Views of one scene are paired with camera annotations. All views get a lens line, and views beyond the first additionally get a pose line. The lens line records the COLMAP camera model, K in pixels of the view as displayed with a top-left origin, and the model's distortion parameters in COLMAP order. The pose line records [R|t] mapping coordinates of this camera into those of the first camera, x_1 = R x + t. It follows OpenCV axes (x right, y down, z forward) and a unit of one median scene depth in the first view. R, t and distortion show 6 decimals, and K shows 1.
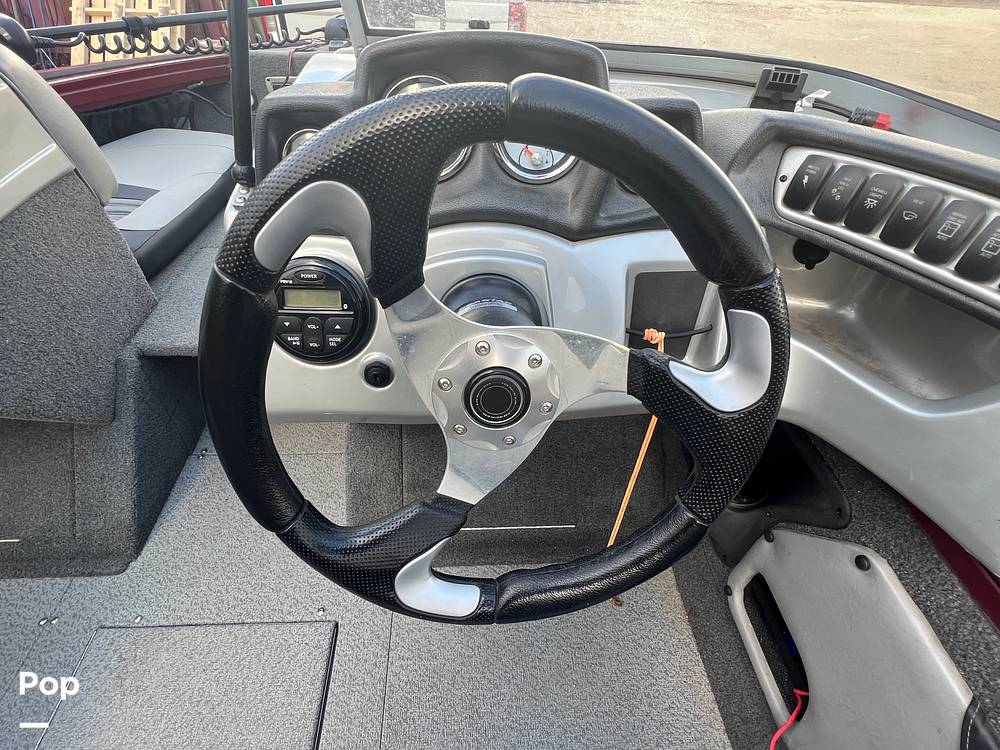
lens RADIAL K [[492.7, 0, 493.0], [0, 492.7, 375.0], [0, 0, 1]] dist [0.001310, 0.000355]
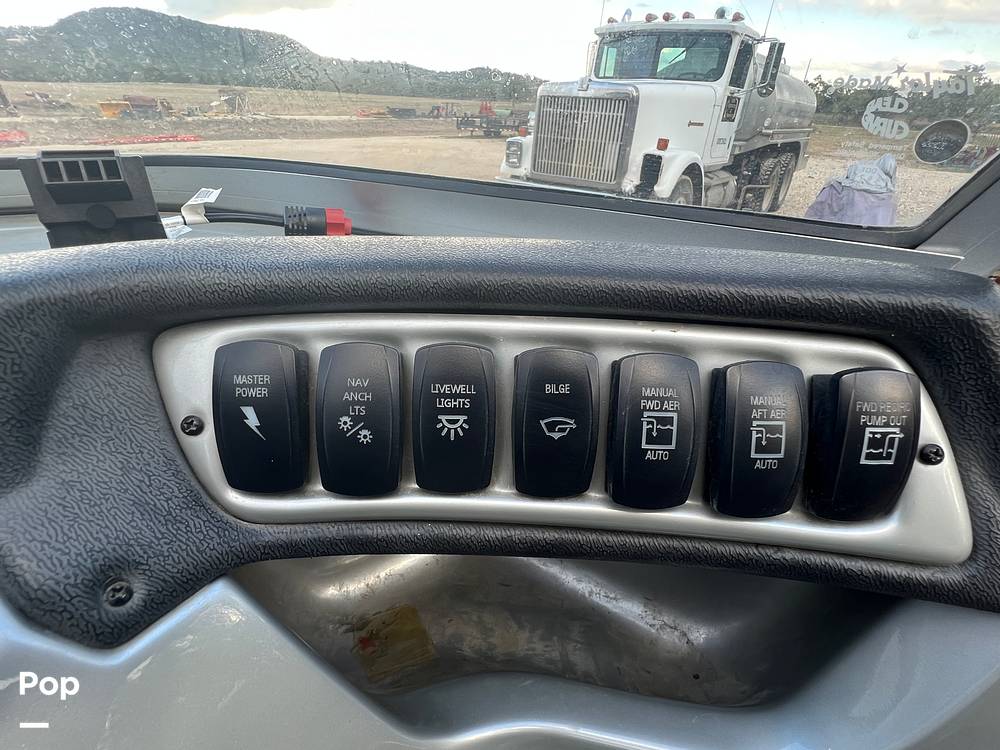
lens RADIAL K [[492.7, 0, 493.0], [0, 492.7, 375.0], [0, 0, 1]] dist [0.001310, 0.000355]
pose [[0.581688, -0.400123, 0.708195, 0.510599], [0.540538, 0.840747, 0.031034, -0.344031], [-0.607830, 0.364755, 0.705334, 0.672406]]
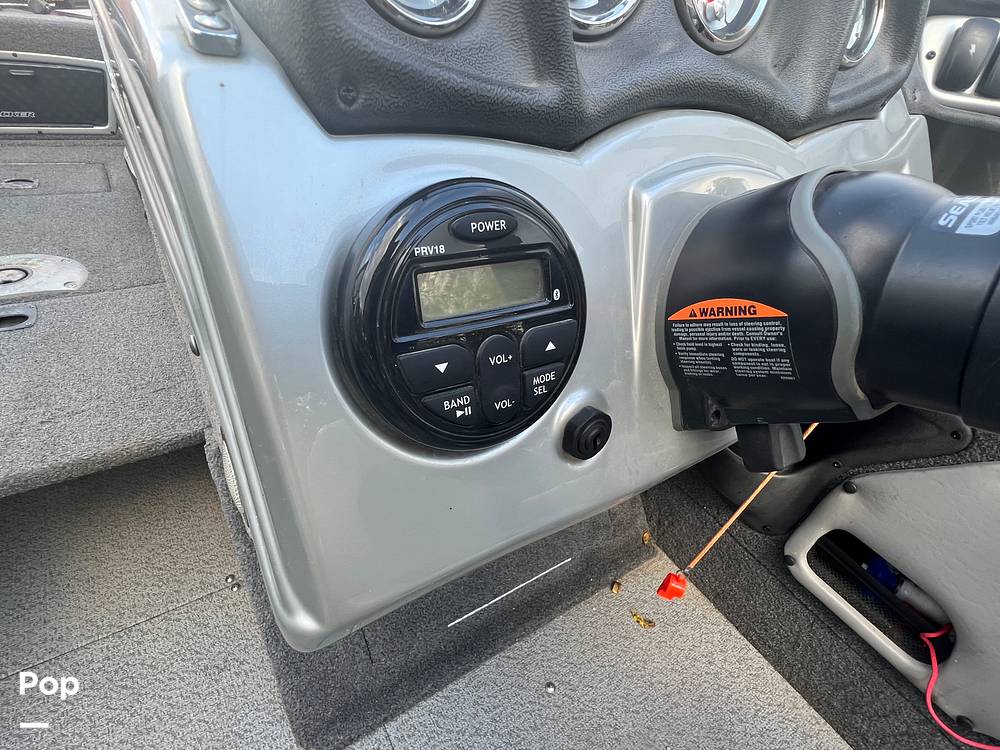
lens RADIAL K [[500.2, 0, 499.2], [0, 500.2, 379.5], [0, 0, 1]] dist [-0.002188, -0.000469]
pose [[0.866810, -0.243860, 0.434940, -0.535294], [0.255415, 0.966277, 0.032741, -0.094489], [-0.428257, 0.082710, 0.899864, 0.636001]]
